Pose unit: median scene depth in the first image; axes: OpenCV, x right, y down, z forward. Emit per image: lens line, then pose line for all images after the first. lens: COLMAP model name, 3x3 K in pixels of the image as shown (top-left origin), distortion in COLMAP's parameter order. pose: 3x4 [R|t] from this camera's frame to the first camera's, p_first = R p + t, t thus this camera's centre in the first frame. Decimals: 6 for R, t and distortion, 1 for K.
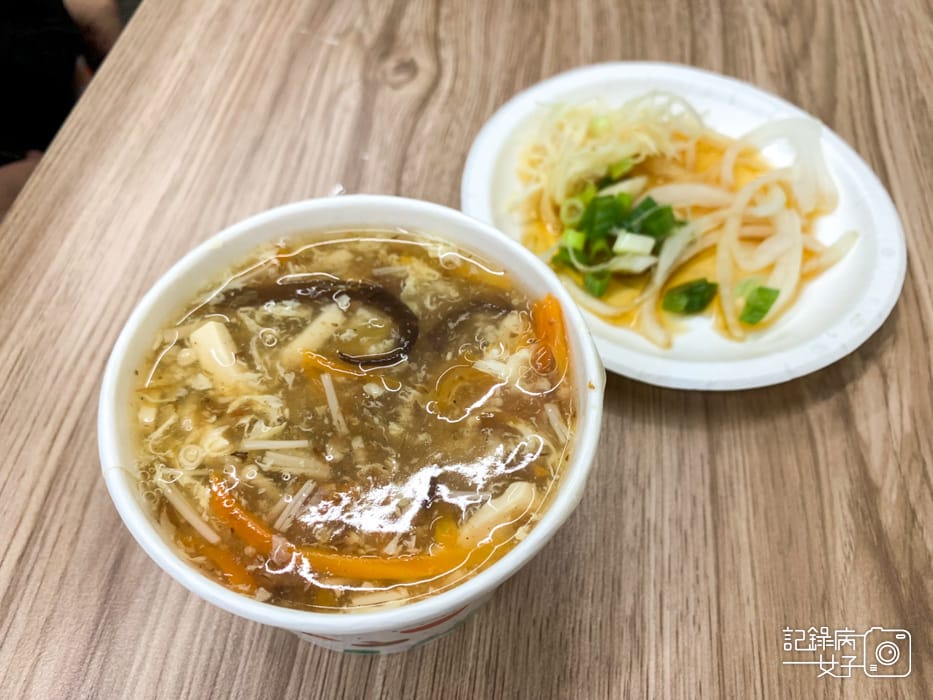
lens RADIAL K [[725.3, 0, 466.5], [0, 725.3, 350.0], [0, 0, 1]] dist [-0.001637, -0.003145]
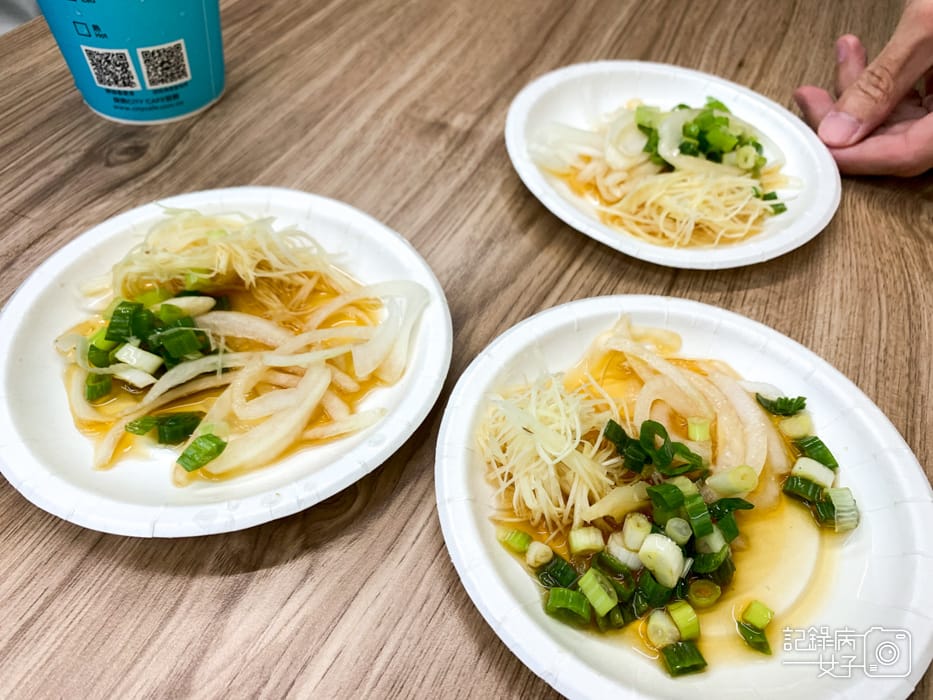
lens RADIAL K [[725.3, 0, 466.5], [0, 725.3, 350.0], [0, 0, 1]] dist [-0.001637, -0.003145]
pose [[0.945452, 0.261866, -0.193768, 0.822636], [-0.287267, 0.950696, -0.116852, -0.165724], [0.153615, 0.166141, 0.974063, 0.127531]]
